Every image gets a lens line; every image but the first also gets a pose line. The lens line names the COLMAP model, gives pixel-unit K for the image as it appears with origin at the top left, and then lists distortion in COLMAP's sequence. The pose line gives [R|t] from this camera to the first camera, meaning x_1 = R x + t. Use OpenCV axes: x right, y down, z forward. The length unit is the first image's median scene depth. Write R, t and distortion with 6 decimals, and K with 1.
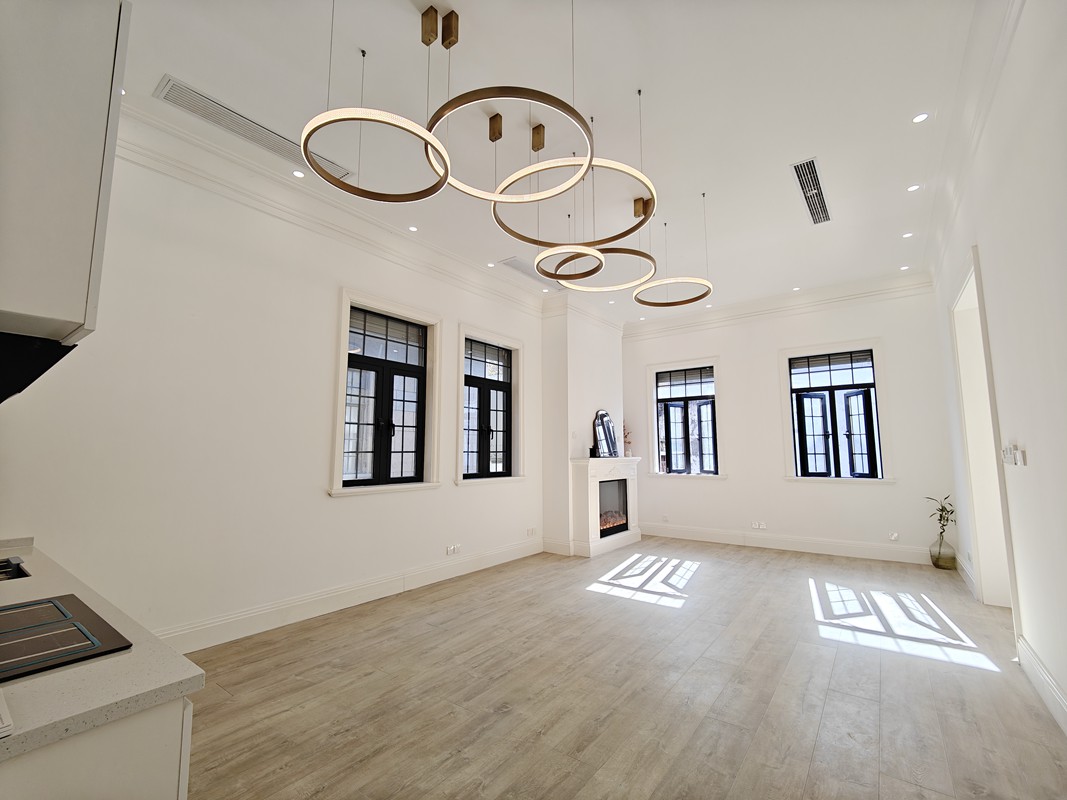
lens RADIAL K [[462.3, 0, 536.4], [0, 462.3, 400.9], [0, 0, 1]] dist [0.025273, -0.009797]
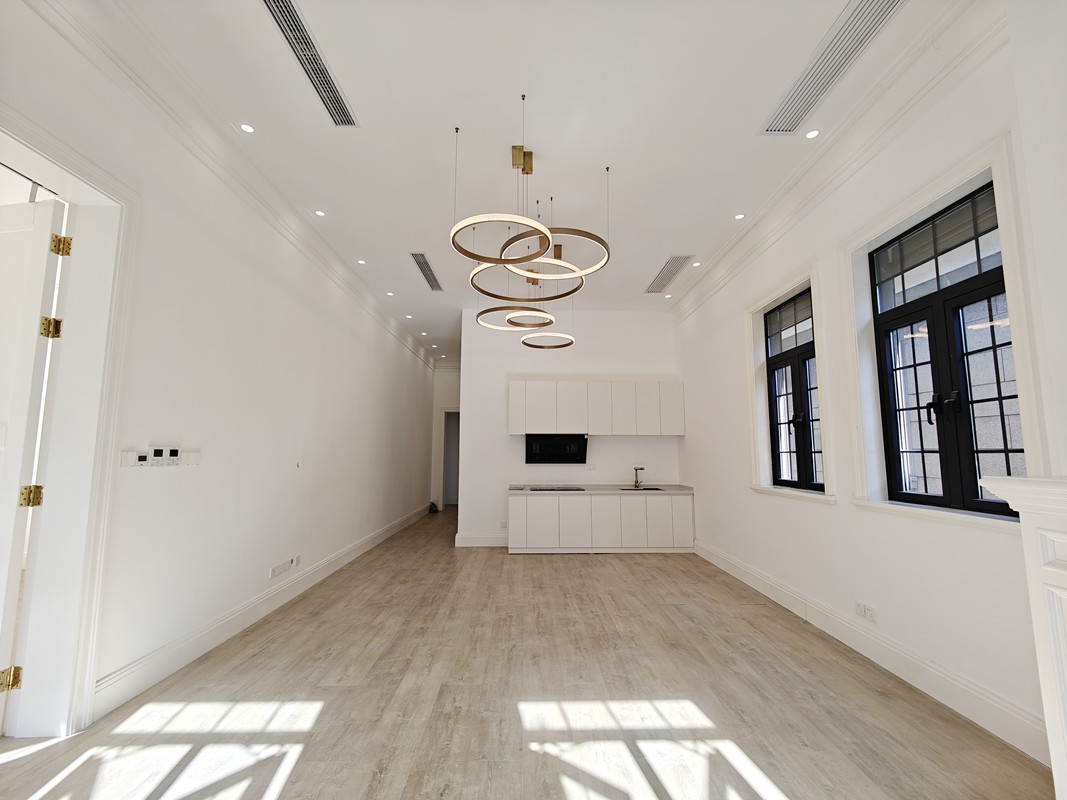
lens RADIAL K [[462.3, 0, 536.4], [0, 462.3, 400.9], [0, 0, 1]] dist [0.025273, -0.009797]
pose [[-0.785638, -0.066836, -0.615065, 0.558548], [0.071064, 0.977819, -0.197026, 0.139693], [0.614591, -0.198500, -0.763463, 1.256554]]
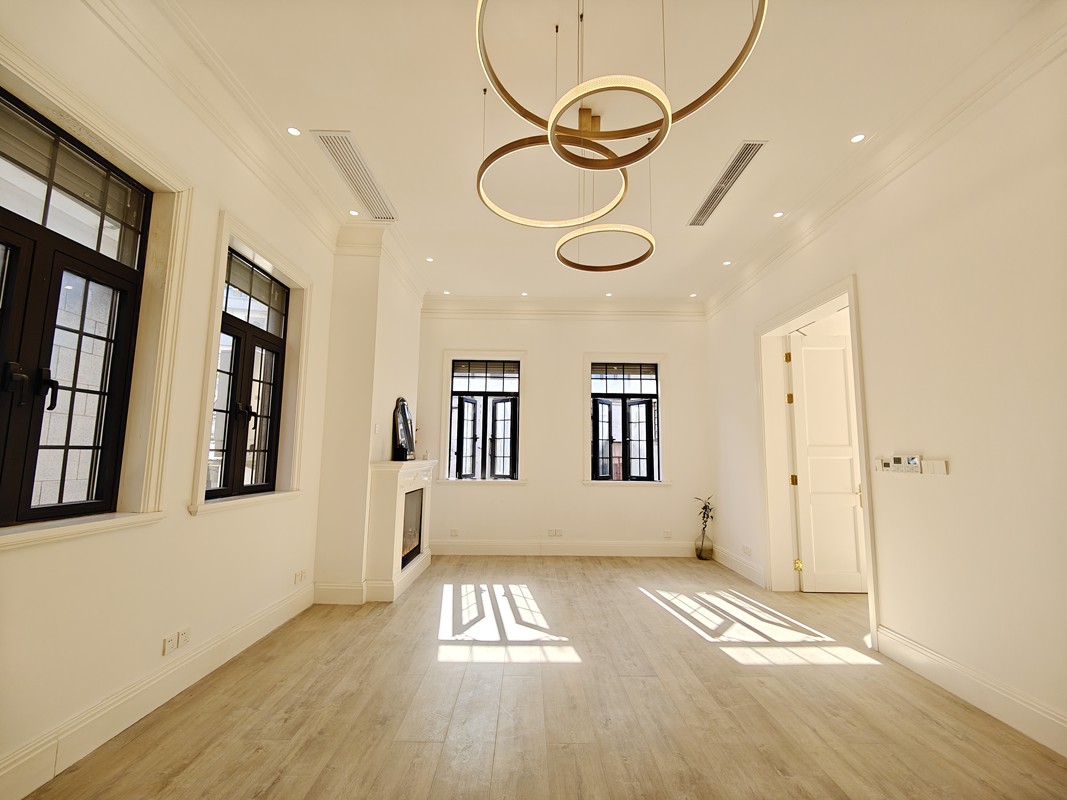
lens RADIAL K [[468.2, 0, 533.5], [0, 468.2, 400.0], [0, 0, 1]] dist [0.016087, -0.006859]
pose [[0.794239, 0.085627, 0.601541, -0.201371], [-0.083461, 0.996011, -0.031581, 0.040526], [-0.601846, -0.025123, 0.798217, 0.356585]]
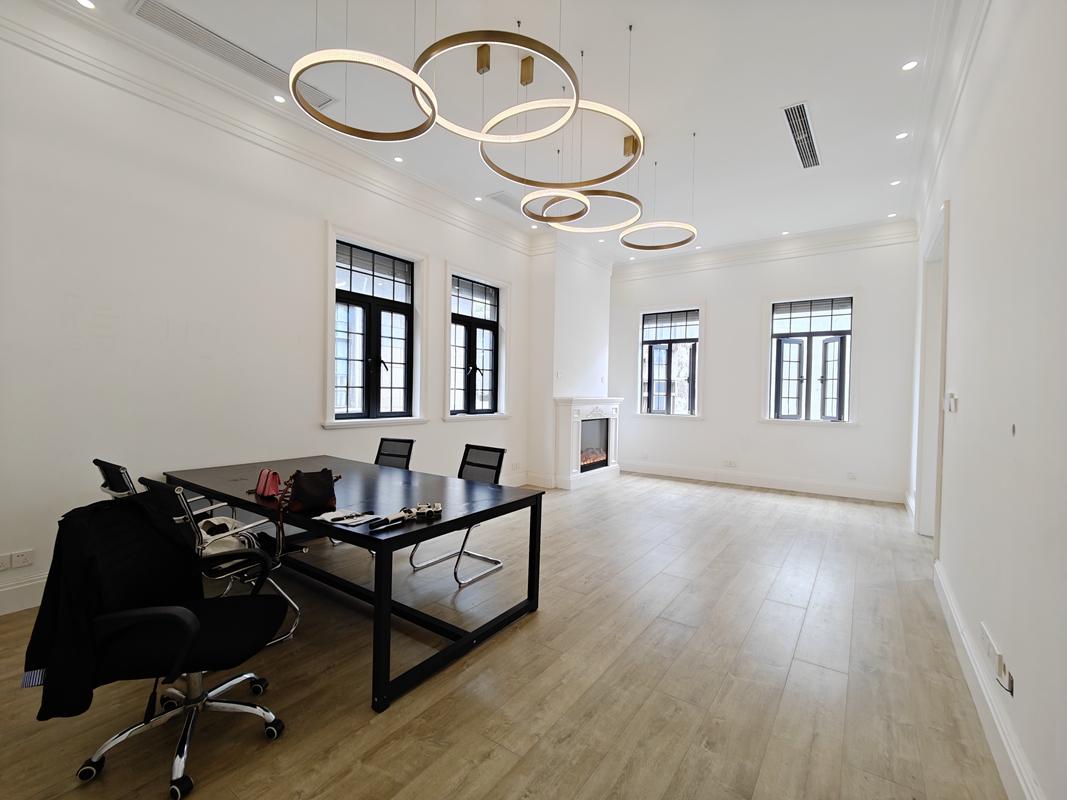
lens RADIAL K [[468.2, 0, 533.5], [0, 468.2, 400.0], [0, 0, 1]] dist [0.016087, -0.006859]
pose [[0.999603, 0.020045, 0.019822, 0.007290], [-0.022459, 0.991237, 0.130173, -0.006141], [-0.017039, -0.130566, 0.991293, -0.045000]]
